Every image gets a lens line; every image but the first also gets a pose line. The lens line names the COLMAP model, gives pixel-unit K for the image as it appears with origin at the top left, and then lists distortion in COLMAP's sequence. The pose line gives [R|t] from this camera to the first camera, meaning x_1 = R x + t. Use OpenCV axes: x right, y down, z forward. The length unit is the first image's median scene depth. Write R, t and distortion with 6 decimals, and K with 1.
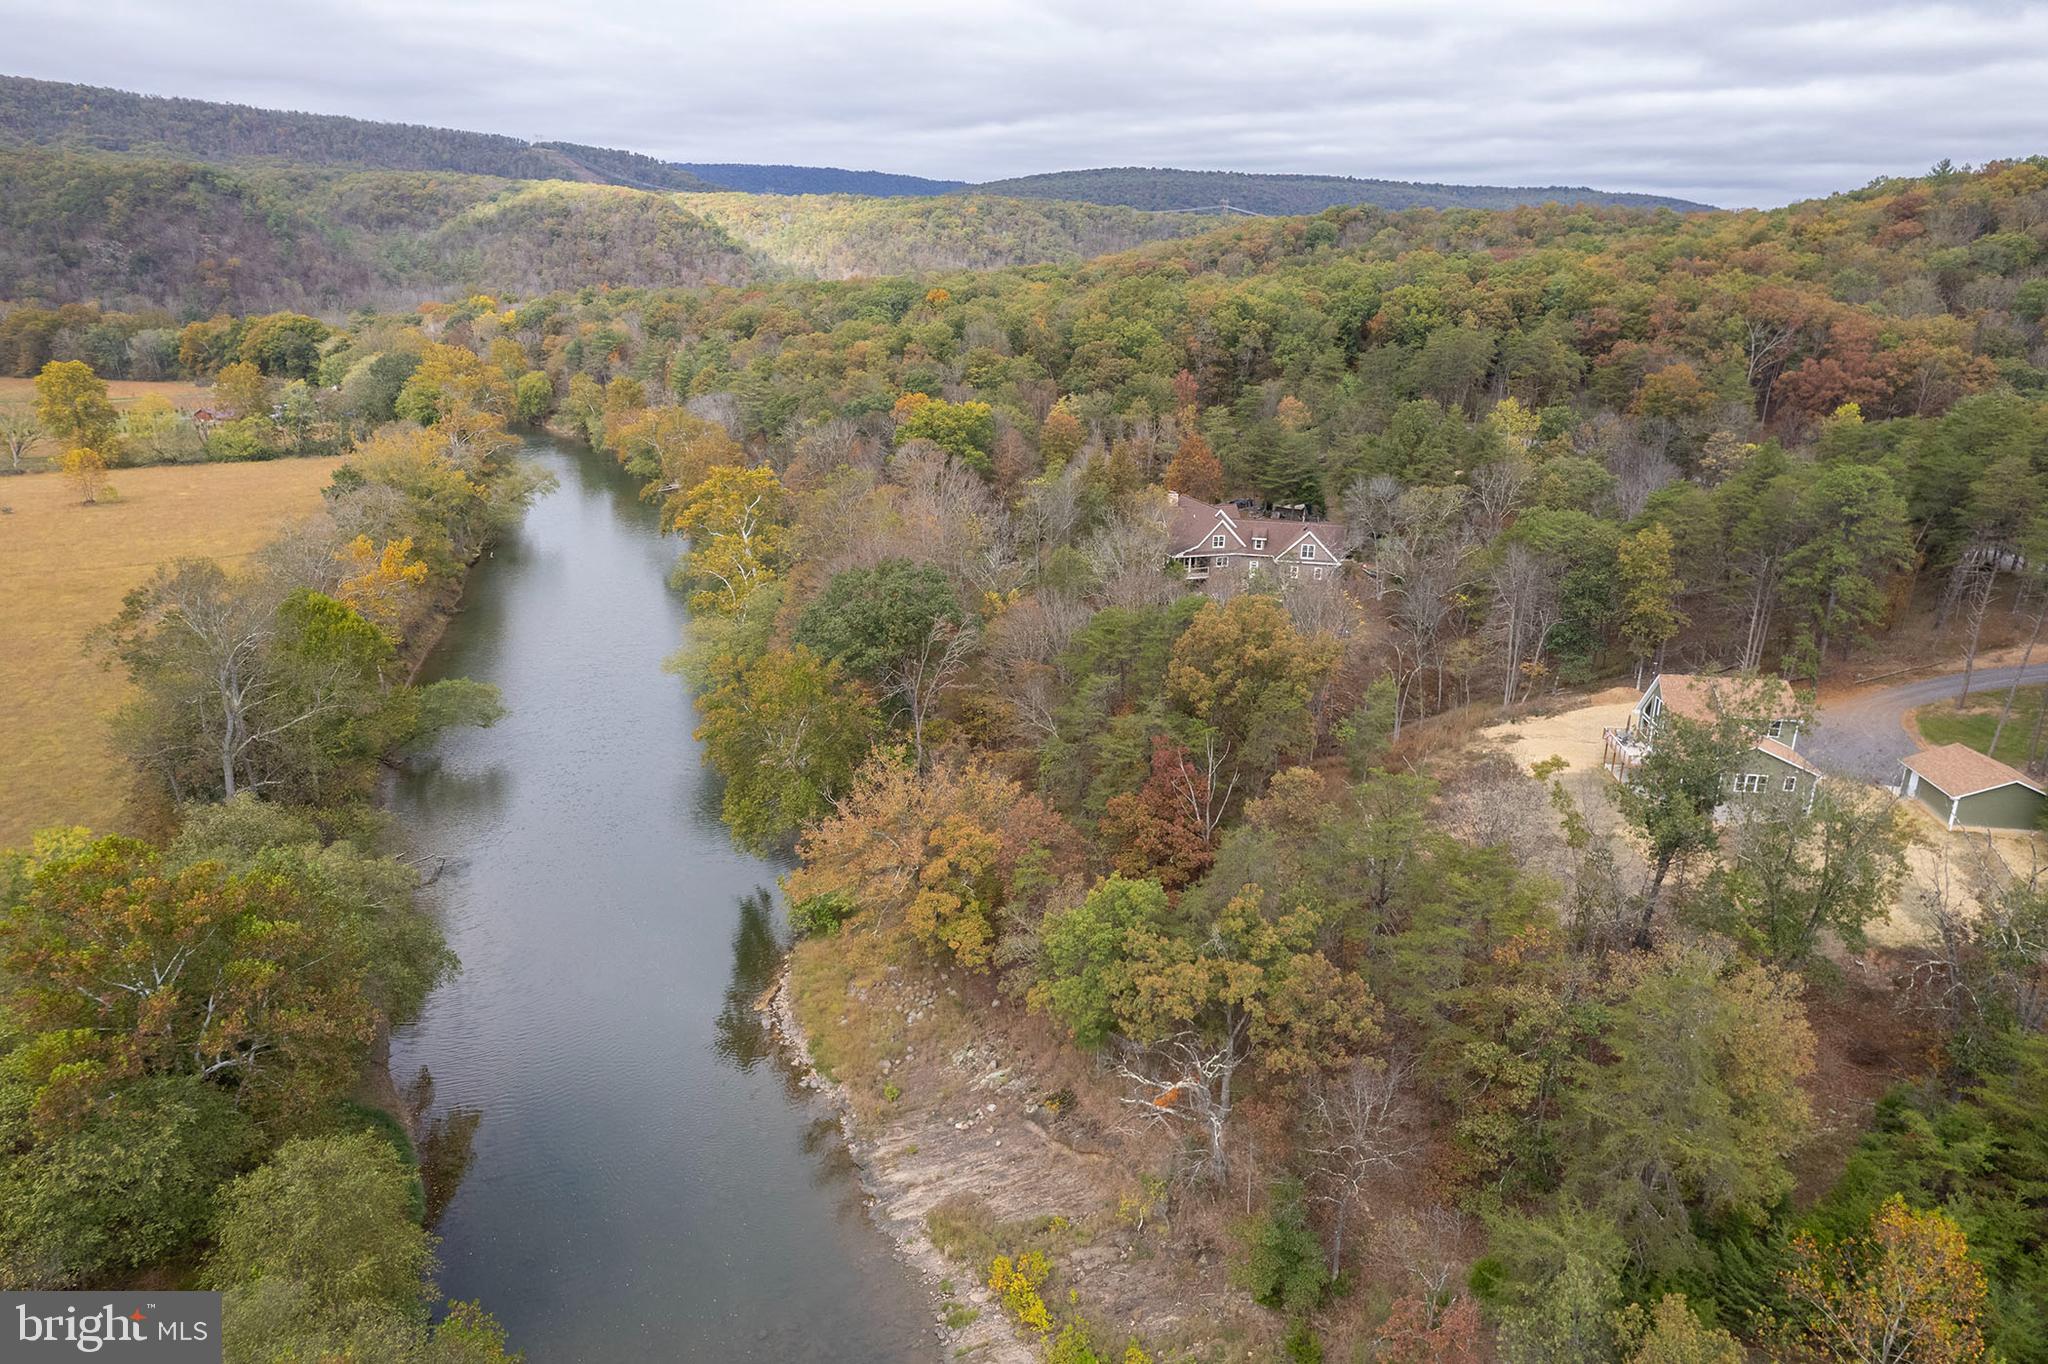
lens RADIAL K [[1330.2, 0, 1026.1], [0, 1330.2, 686.3], [0, 0, 1]] dist [-0.074158, 0.064415]
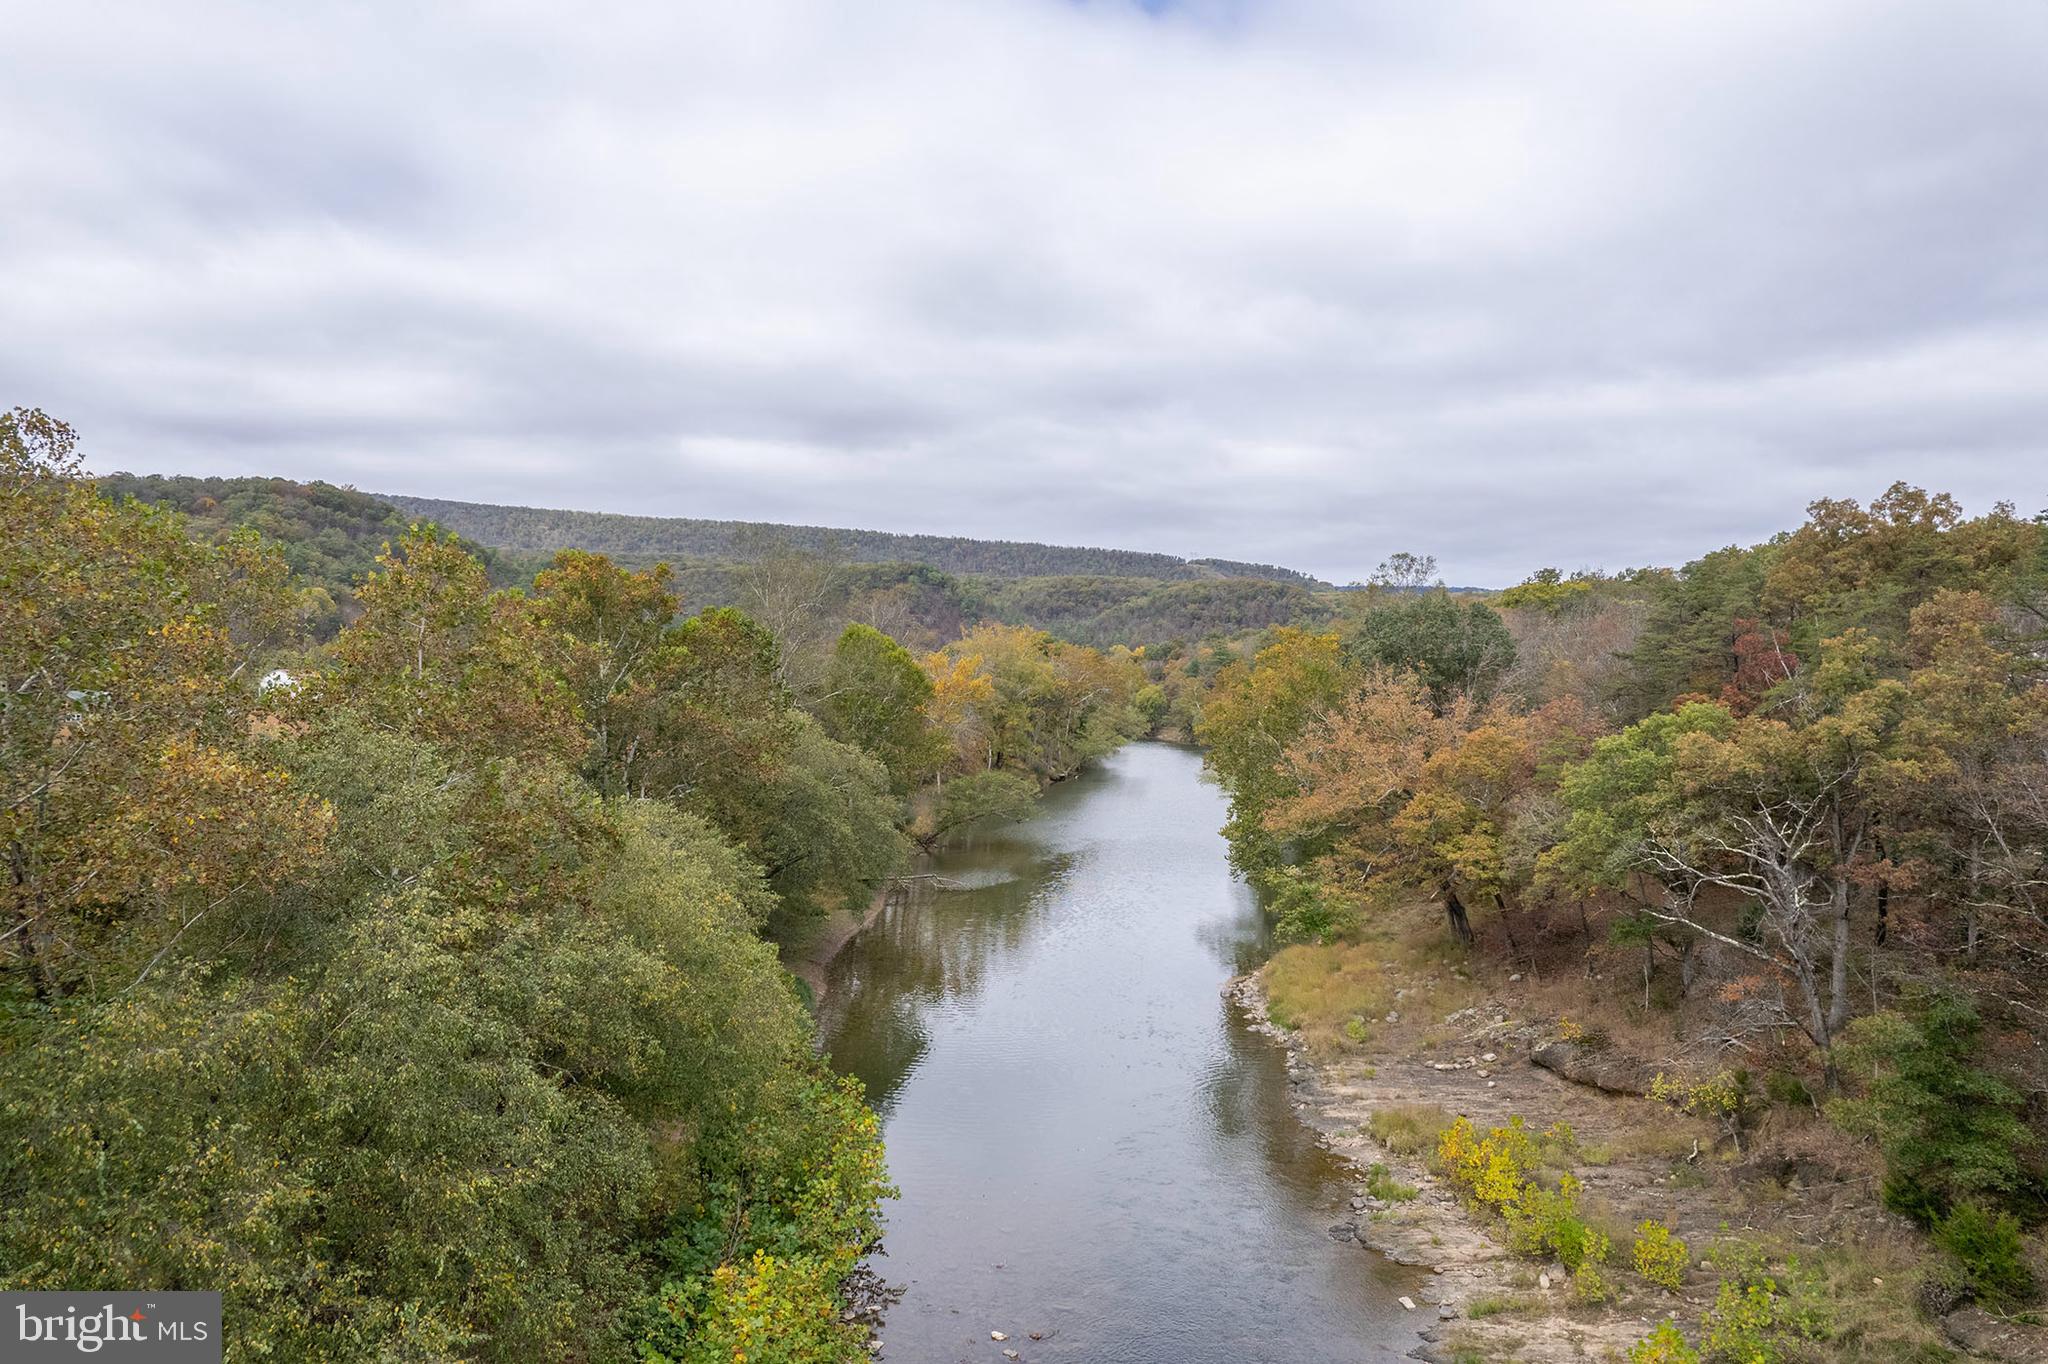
lens RADIAL K [[1330.2, 0, 996.2], [0, 1330.2, 682.9], [0, 0, 1]] dist [-0.074158, 0.064415]
pose [[0.885353, -0.000560, -0.464918, 0.010356], [-0.142372, 0.951630, -0.272269, 0.052236], [0.442583, 0.307246, 0.842449, 0.028922]]
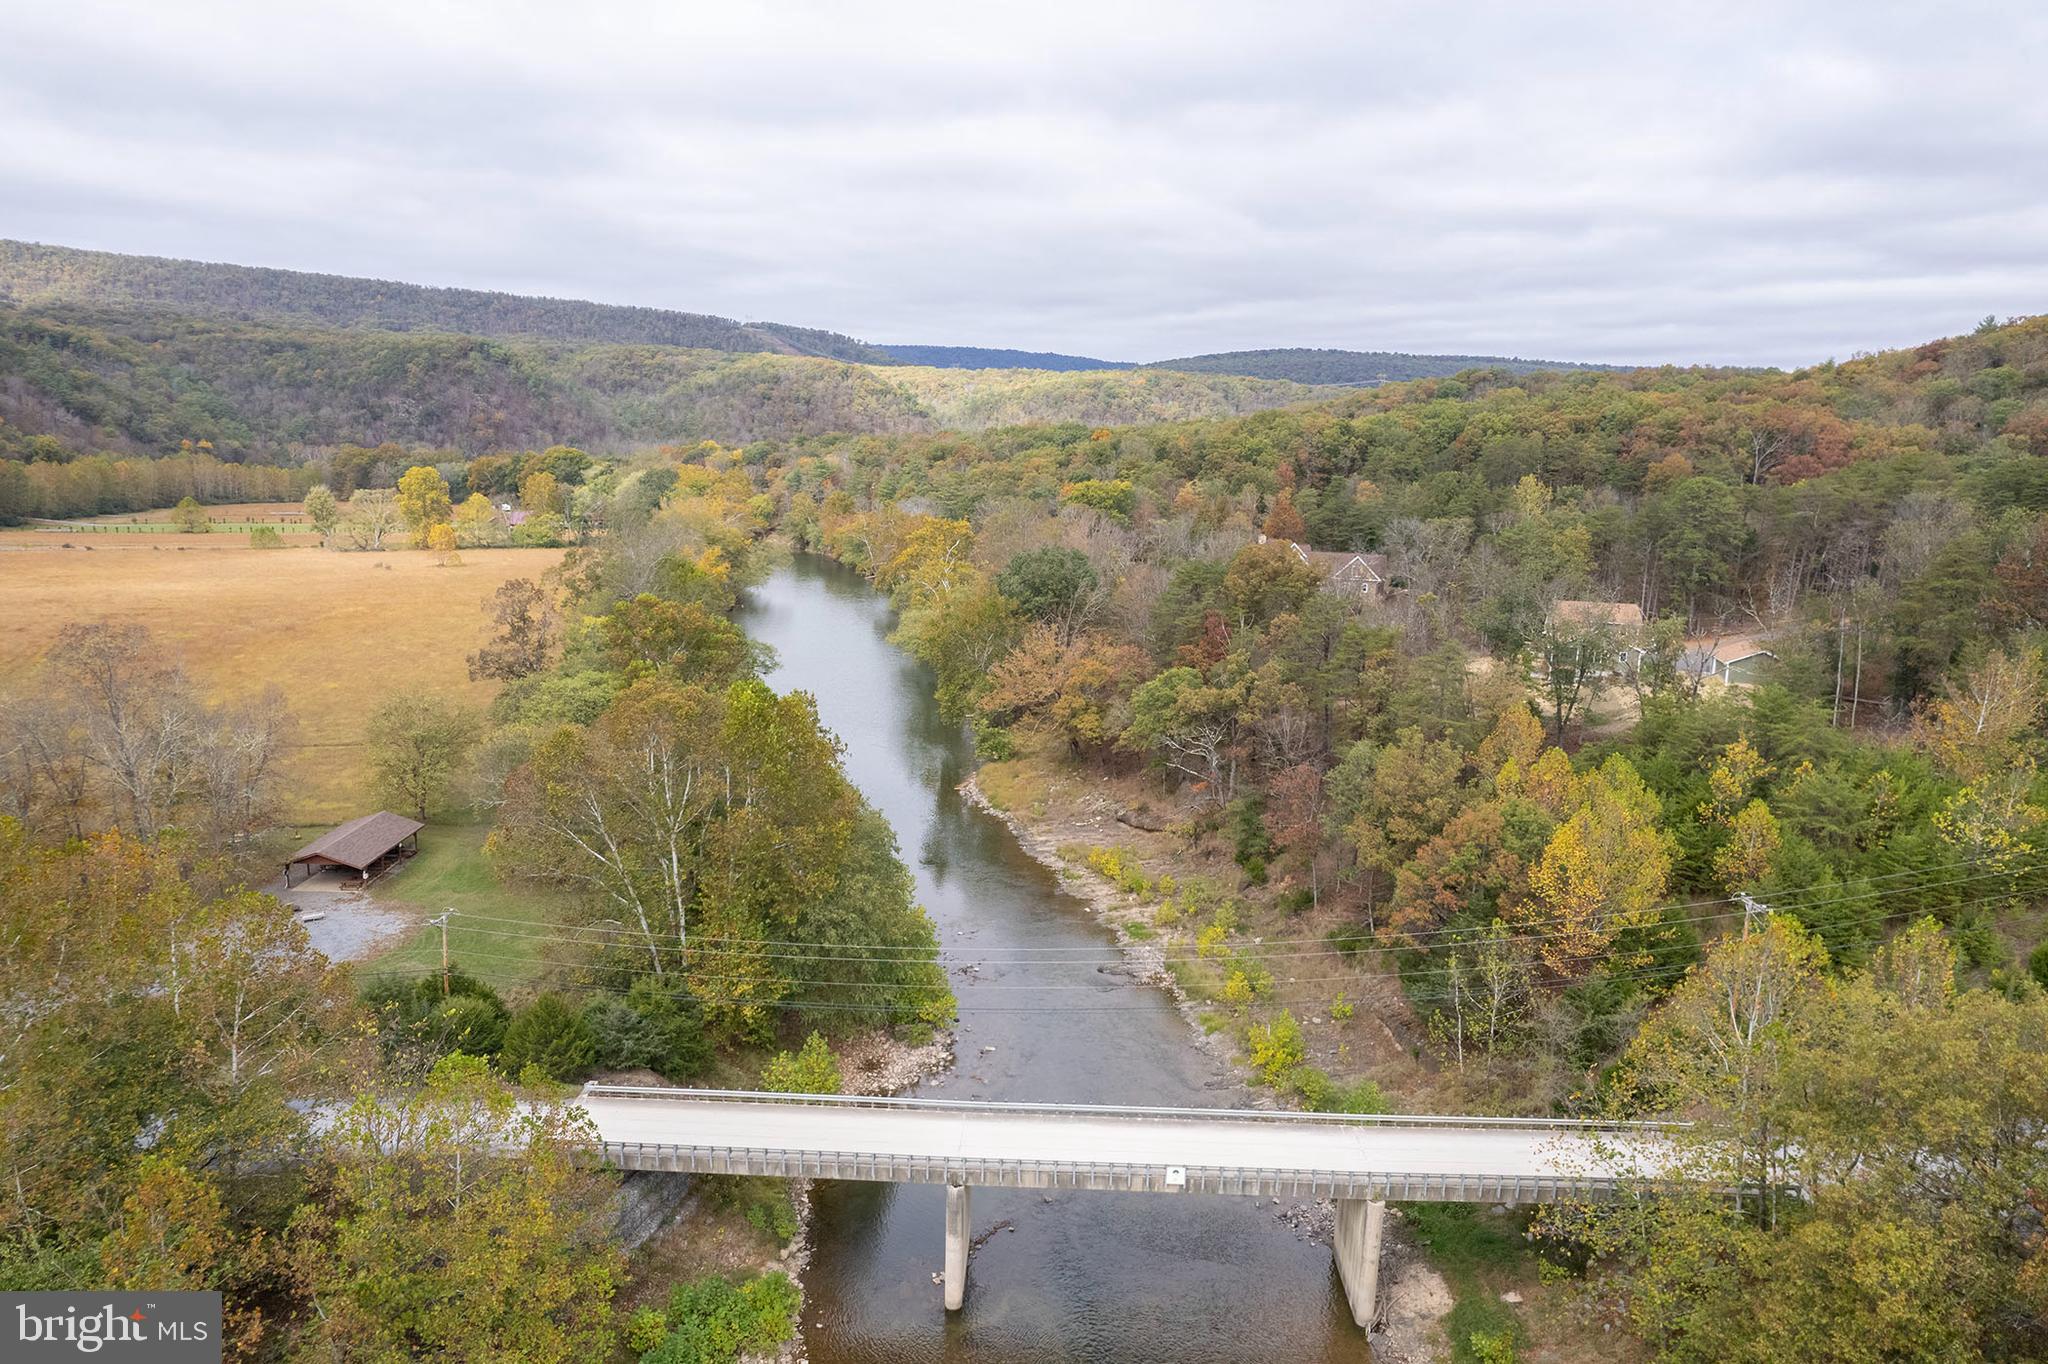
lens RADIAL K [[1330.2, 0, 1022.5], [0, 1330.2, 686.8], [0, 0, 1]] dist [-0.074158, 0.064415]
pose [[0.991769, 0.031121, -0.124197, 0.011787], [-0.046646, 0.991170, -0.124122, 0.053359], [0.119237, 0.128894, 0.984464, -0.097063]]
